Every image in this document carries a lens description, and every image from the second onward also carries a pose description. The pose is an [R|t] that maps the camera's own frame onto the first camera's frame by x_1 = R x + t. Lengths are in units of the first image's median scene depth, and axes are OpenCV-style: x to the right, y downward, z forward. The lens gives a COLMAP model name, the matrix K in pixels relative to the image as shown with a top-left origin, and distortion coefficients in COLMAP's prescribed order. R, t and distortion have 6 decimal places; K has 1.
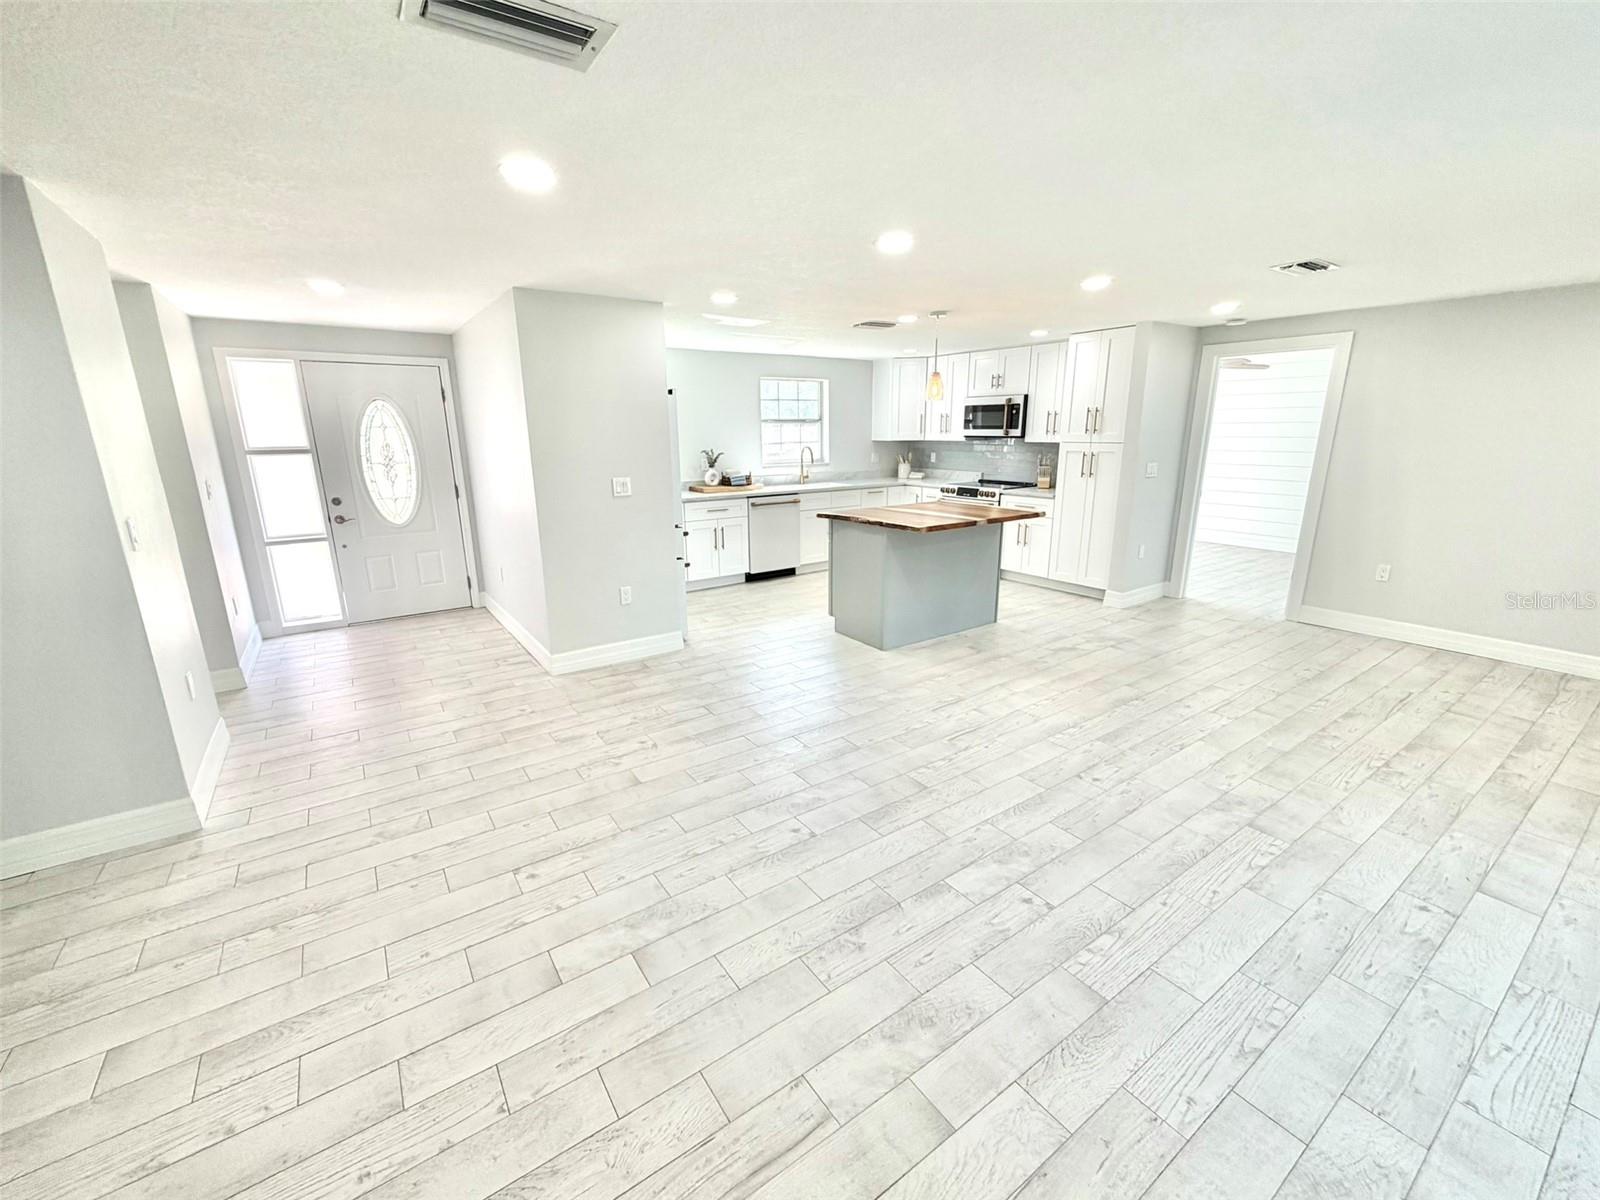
lens RADIAL K [[652.9, 0, 795.2], [0, 652.9, 594.0], [0, 0, 1]] dist [-0.000292, -0.000107]
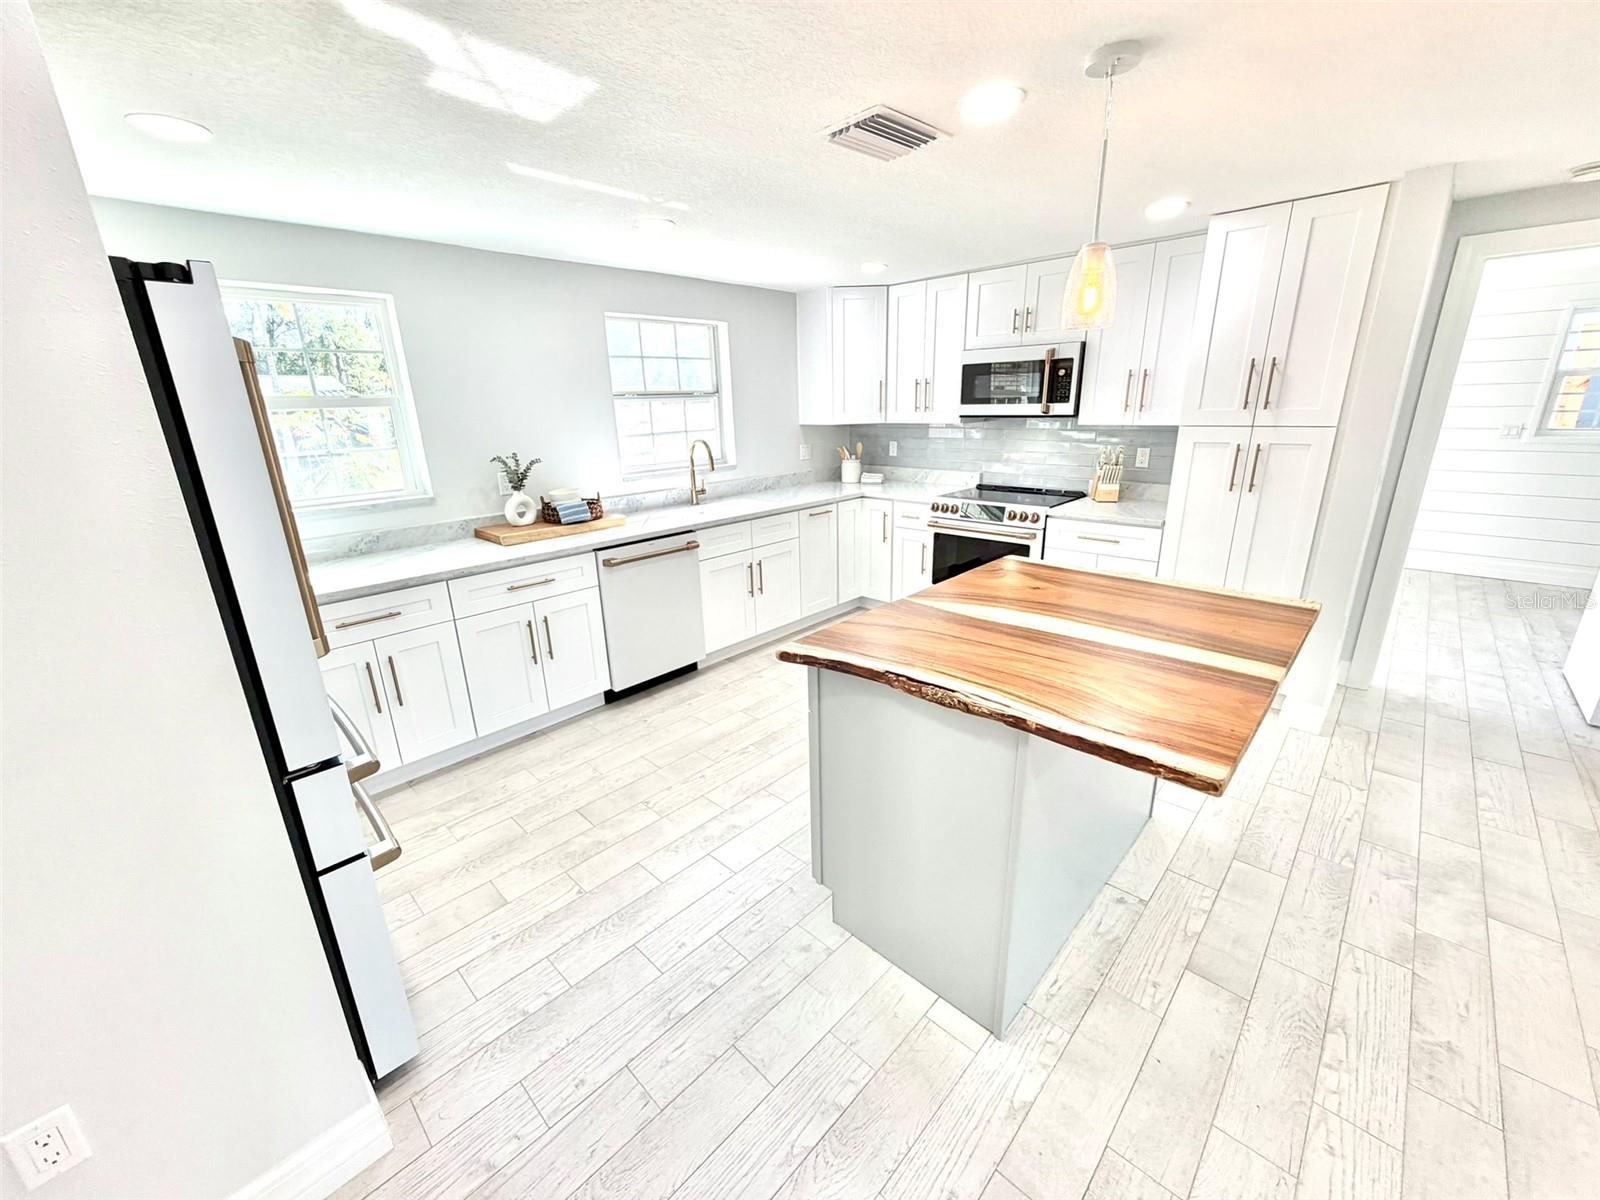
lens RADIAL K [[652.9, 0, 804.6], [0, 652.9, 603.1], [0, 0, 1]] dist [-0.000292, -0.000107]
pose [[0.978653, -0.075140, 0.191292, -0.012940], [0.065896, 0.996351, 0.054243, -0.113558], [-0.194670, -0.040480, 0.980033, 0.436945]]
